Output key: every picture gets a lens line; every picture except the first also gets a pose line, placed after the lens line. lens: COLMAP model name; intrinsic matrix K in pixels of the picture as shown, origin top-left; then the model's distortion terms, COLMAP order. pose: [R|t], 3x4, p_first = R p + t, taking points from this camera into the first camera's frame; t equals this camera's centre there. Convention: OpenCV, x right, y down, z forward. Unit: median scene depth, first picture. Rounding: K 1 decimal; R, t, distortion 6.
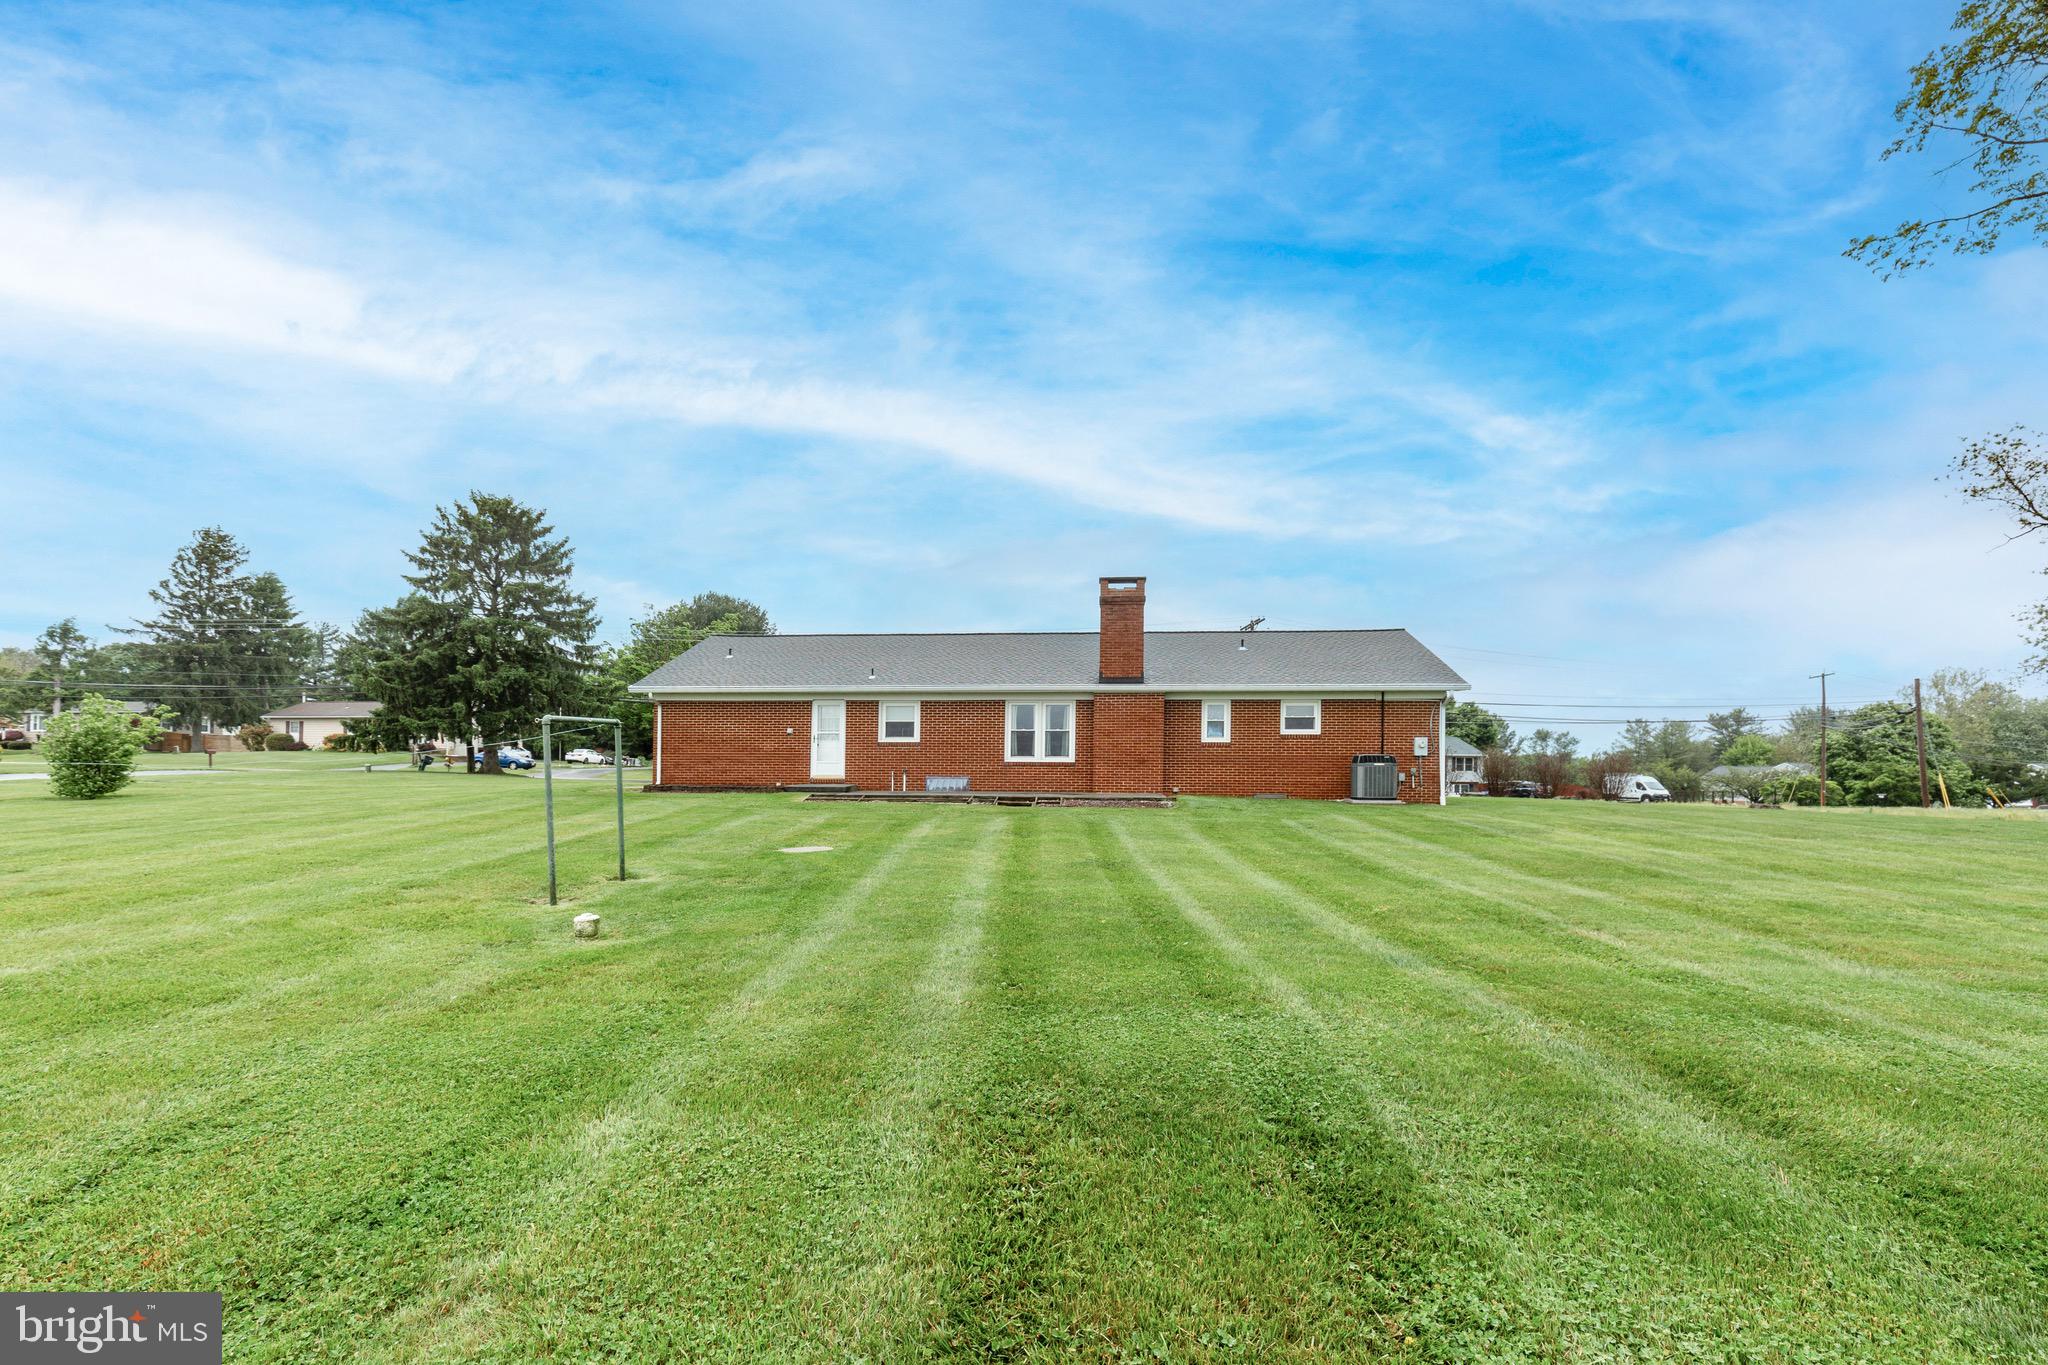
lens RADIAL K [[957.8, 0, 1034.6], [0, 957.8, 700.9], [0, 0, 1]] dist [-0.004043, 0.001622]
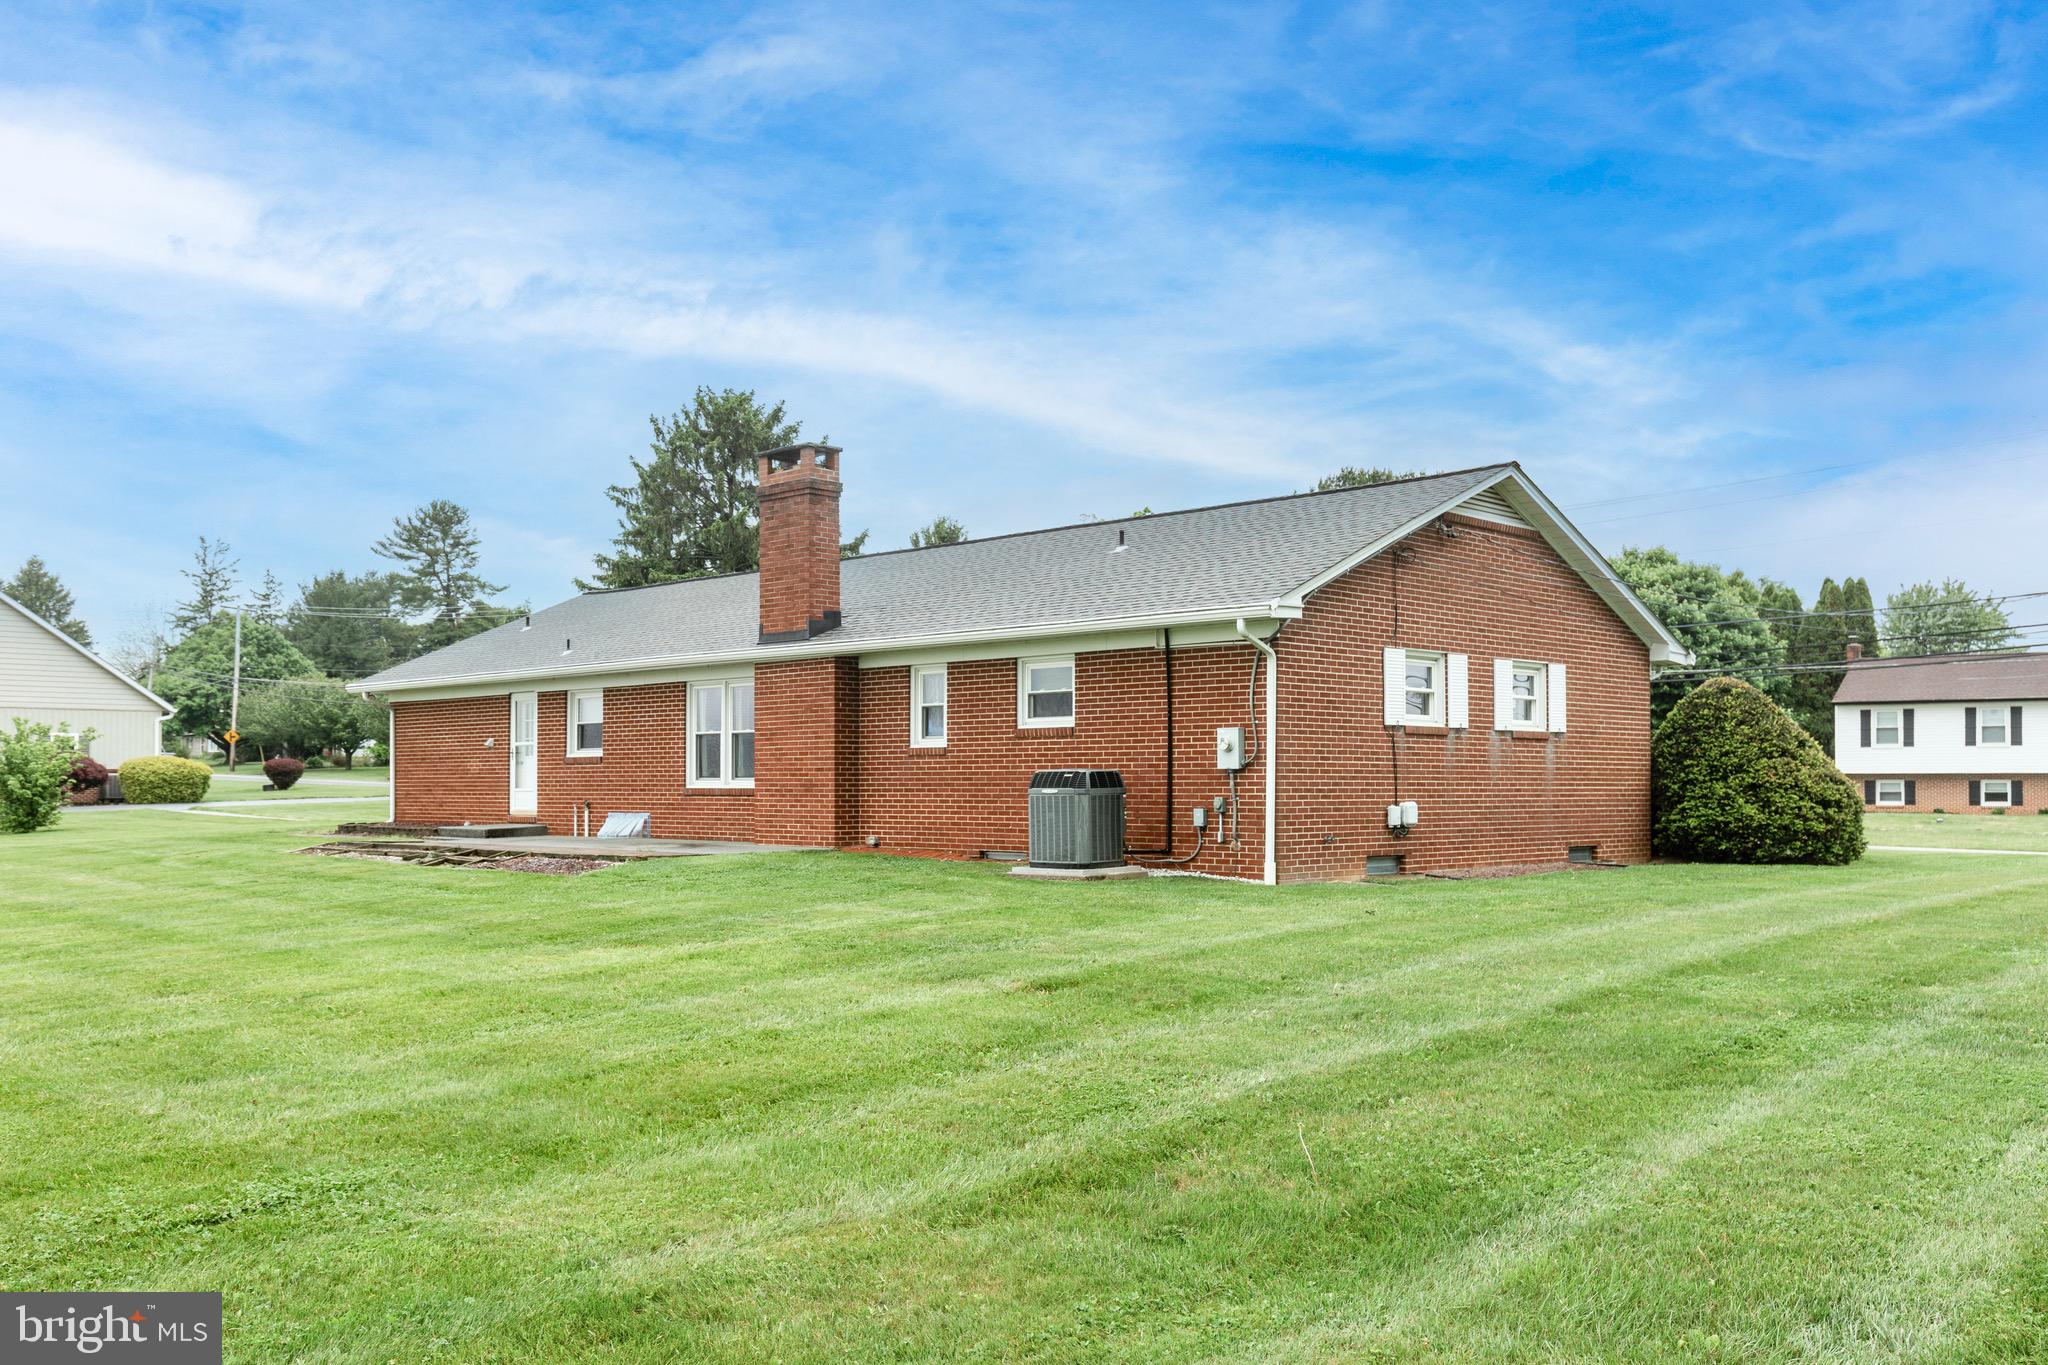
lens RADIAL K [[1774.9, 0, 1025.9], [0, 1774.9, 769.7], [0, 0, 1]] dist [-0.000537, -0.002615]
pose [[0.783982, -0.013059, -0.620647, 0.791657], [0.051565, 0.997694, 0.044143, 0.015428], [0.618639, -0.066611, 0.782847, 0.280925]]
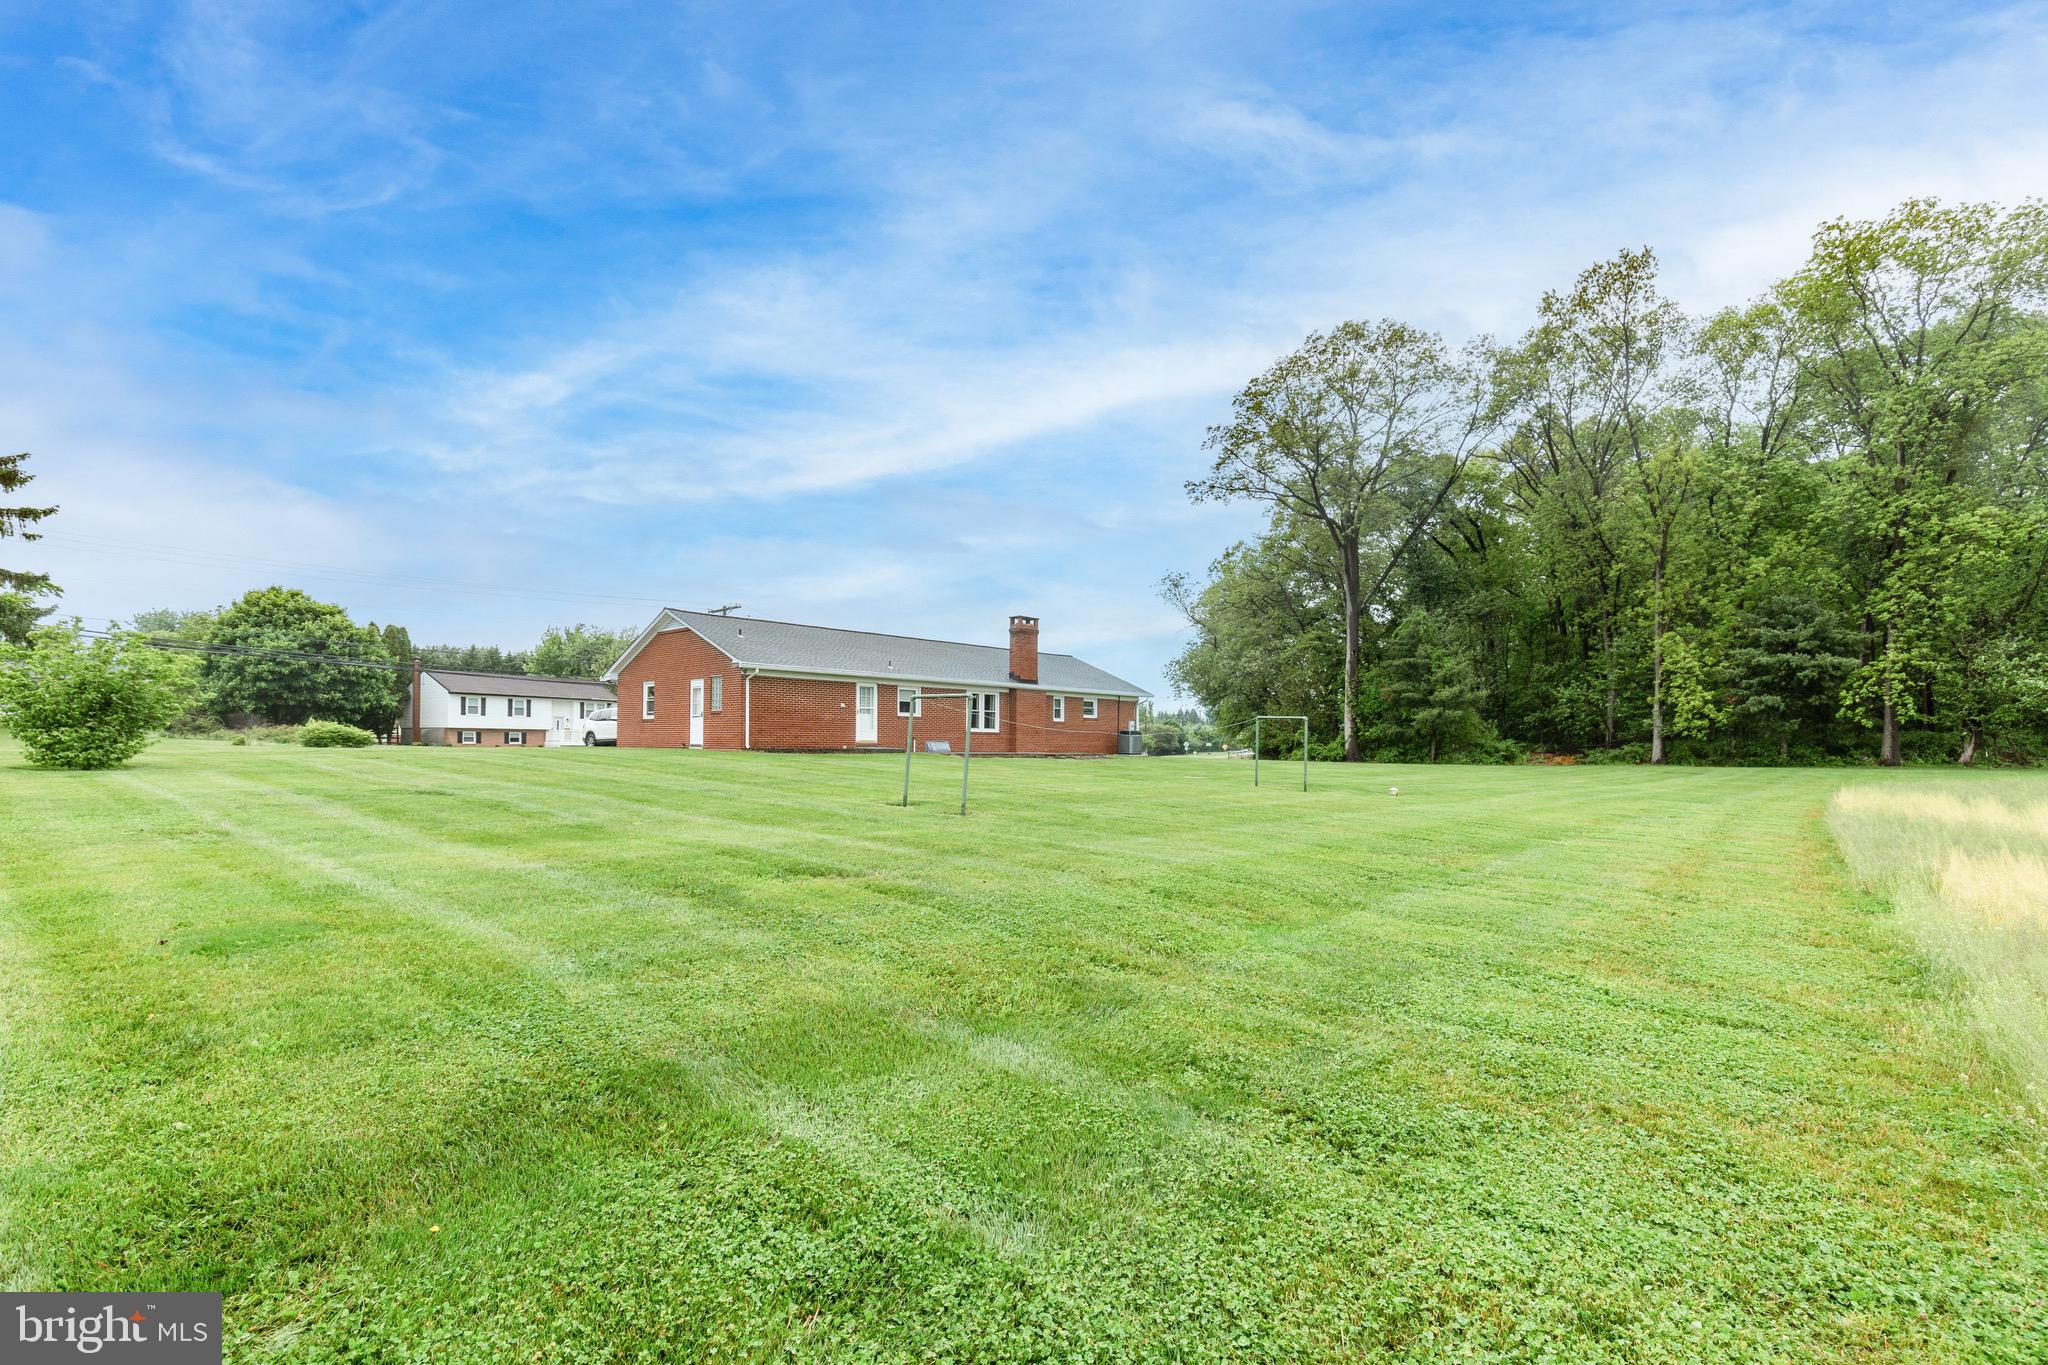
lens RADIAL K [[957.8, 0, 1025.0], [0, 957.8, 698.0], [0, 0, 1]] dist [-0.004043, 0.001622]
pose [[0.602447, 0.038438, 0.797233, -1.141912], [-0.062913, 0.998019, -0.000576, 0.007026], [-0.795676, -0.049809, 0.603672, 0.037811]]
